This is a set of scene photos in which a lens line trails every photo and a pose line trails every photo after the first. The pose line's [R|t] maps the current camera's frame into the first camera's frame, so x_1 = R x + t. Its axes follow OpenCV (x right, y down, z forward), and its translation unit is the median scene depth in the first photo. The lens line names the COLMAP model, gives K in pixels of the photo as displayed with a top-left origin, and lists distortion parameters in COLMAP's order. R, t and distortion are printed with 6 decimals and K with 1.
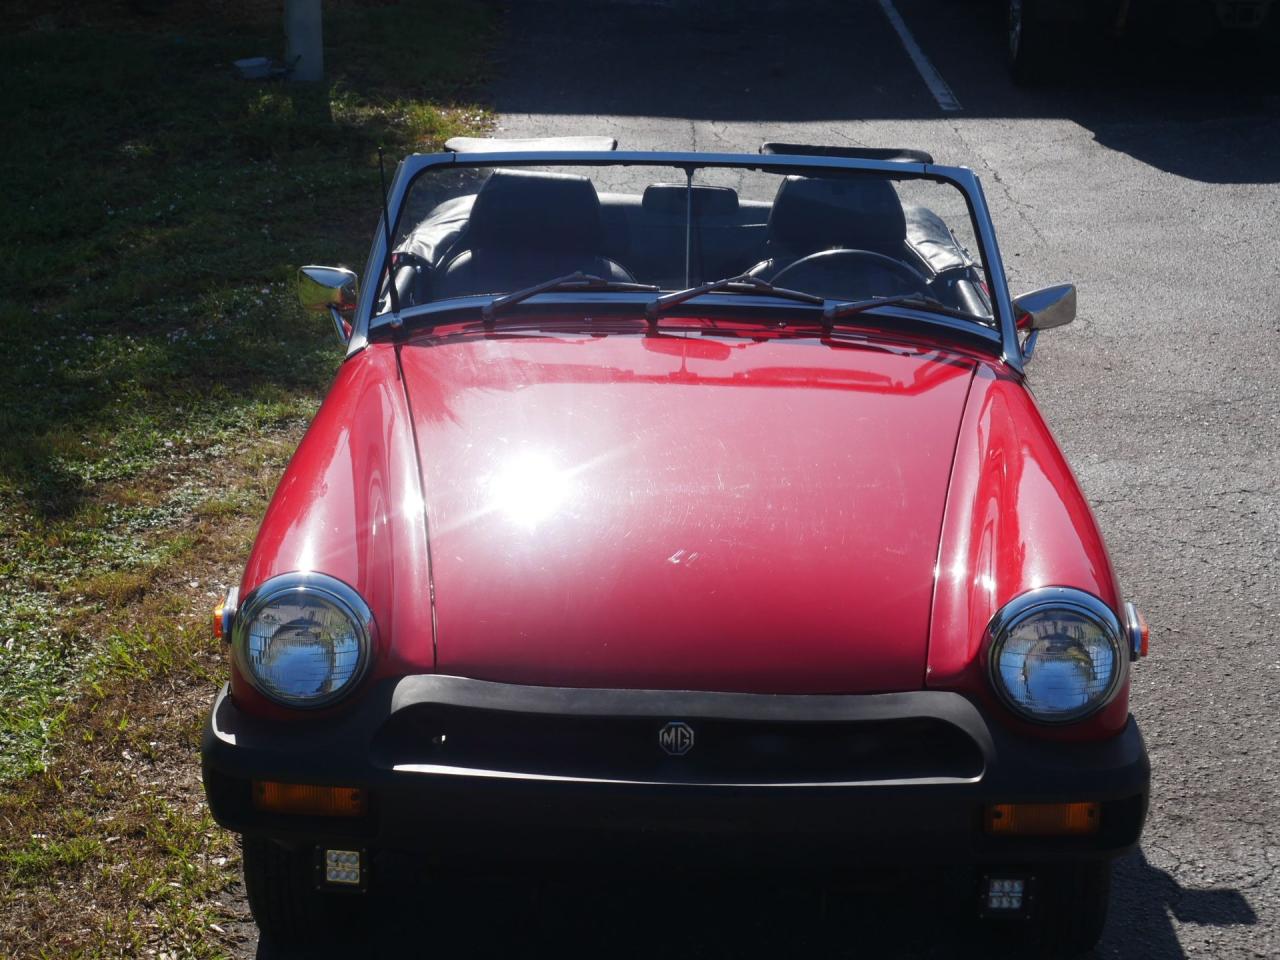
lens RADIAL K [[2492.8, 0, 640.0], [0, 2492.8, 480.0], [0, 0, 1]] dist [0.041525, 0.136607]
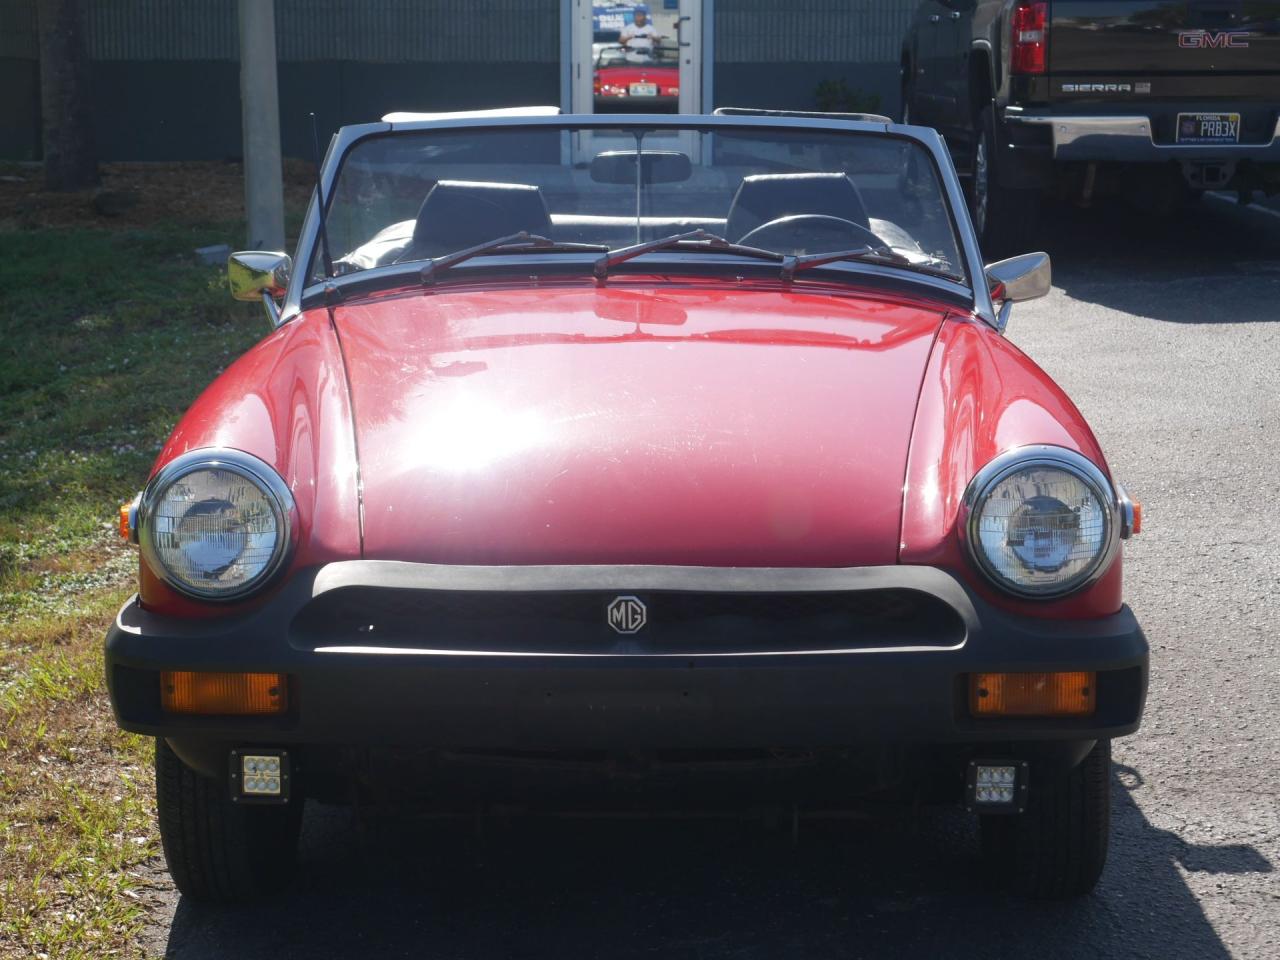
lens RADIAL K [[2513.3, 0, 640.0], [0, 2513.3, 480.0], [0, 0, 1]] dist [0.053402, 0.066477]
pose [[0.999706, -0.022323, 0.009464, 0.008638], [0.023158, 0.994715, -0.100032, 0.107336], [-0.007181, 0.100221, 0.994939, 0.061679]]
